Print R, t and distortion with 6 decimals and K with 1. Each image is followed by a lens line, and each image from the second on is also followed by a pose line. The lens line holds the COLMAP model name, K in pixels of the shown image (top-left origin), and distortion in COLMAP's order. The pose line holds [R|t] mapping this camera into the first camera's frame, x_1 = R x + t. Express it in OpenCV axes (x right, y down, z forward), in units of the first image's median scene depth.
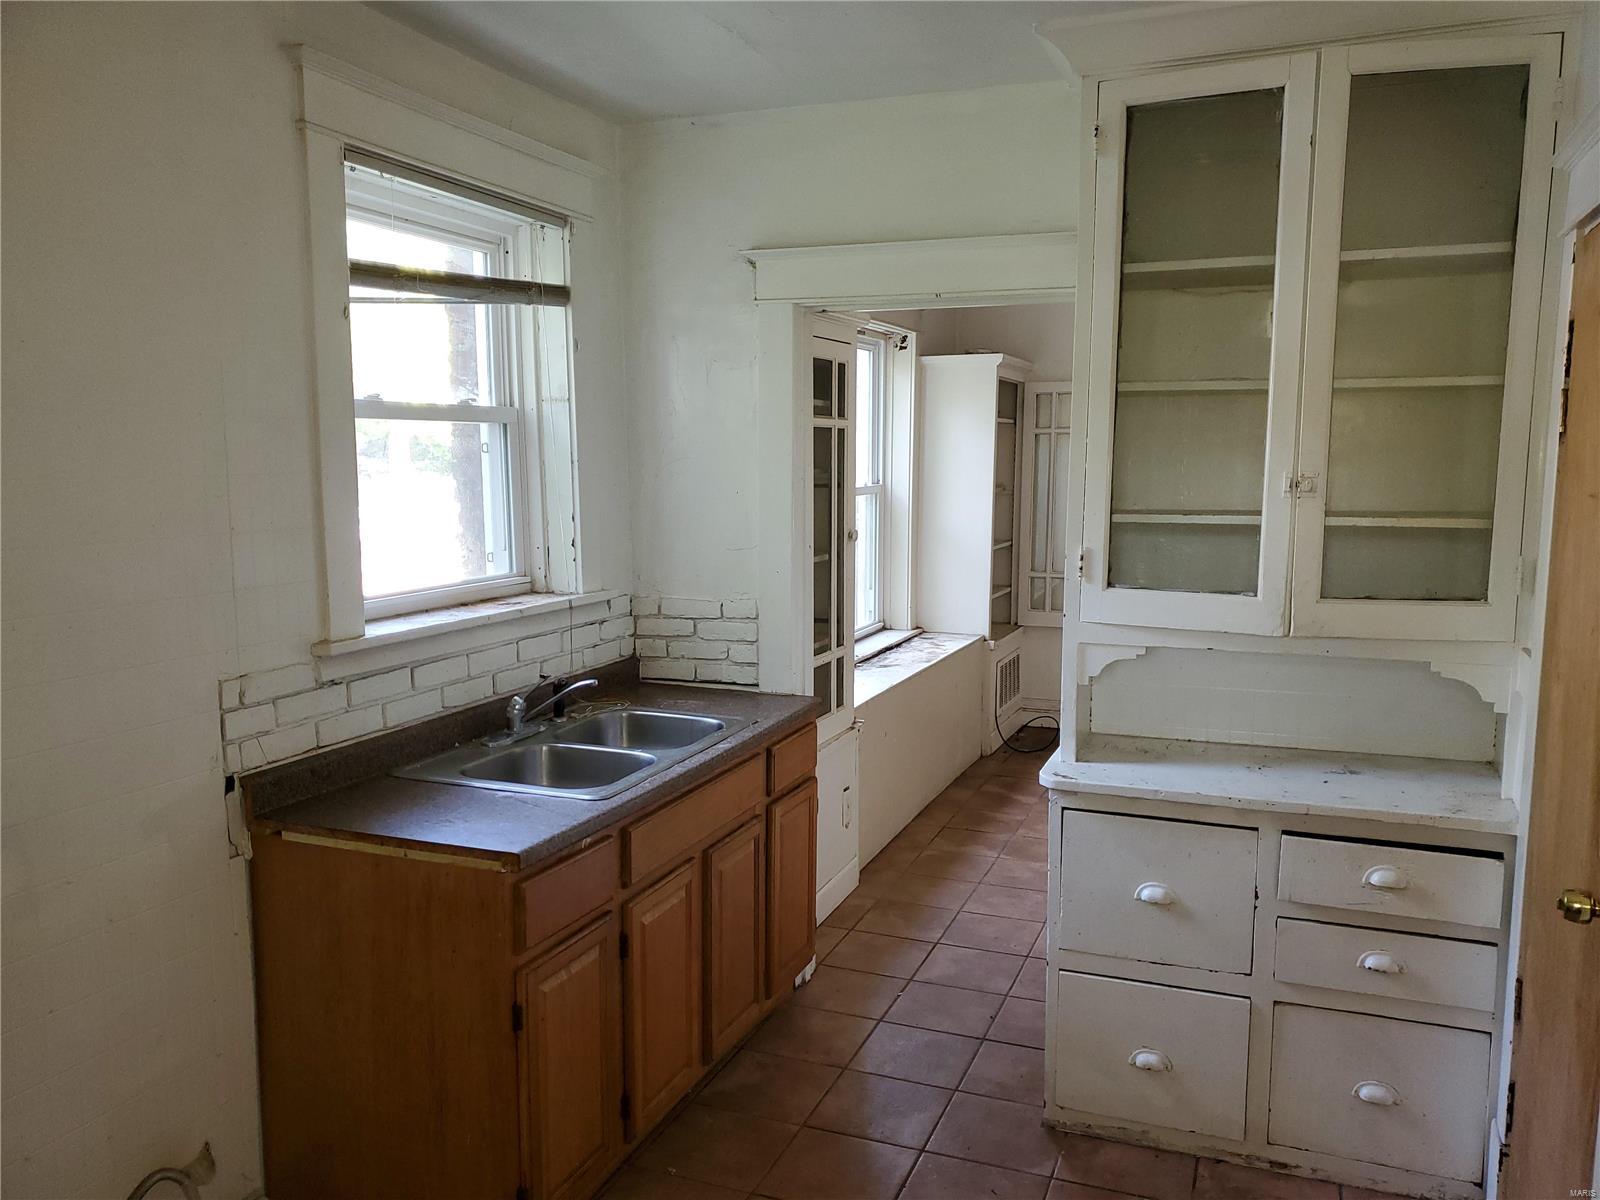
lens RADIAL K [[1245.8, 0, 800.0], [0, 1245.8, 600.0], [0, 0, 1]] dist [0.020712, -0.007071]
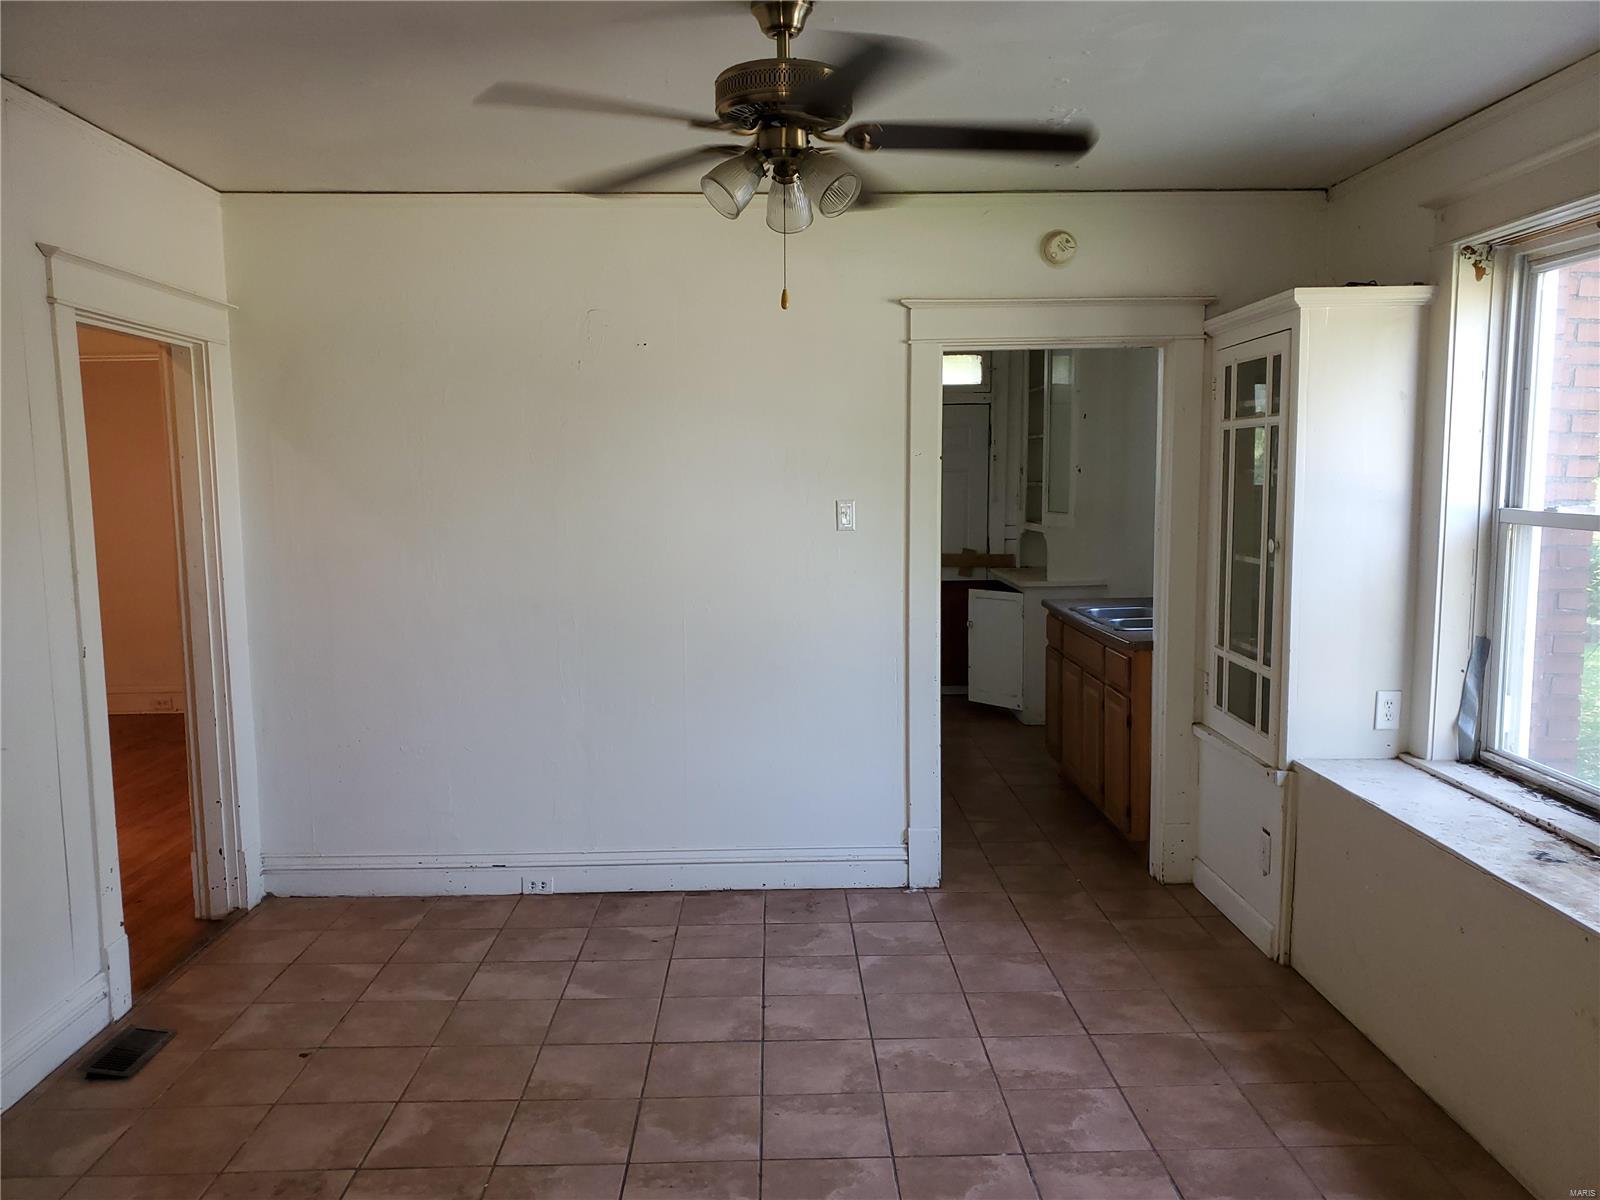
lens RADIAL K [[1245.8, 0, 800.0], [0, 1245.8, 600.0], [0, 0, 1]] dist [0.020712, -0.007071]
pose [[-0.918796, 0.042096, -0.392481, 0.619681], [-0.049437, 0.974197, 0.220219, -0.170483], [0.391624, 0.221739, -0.893007, 1.468988]]
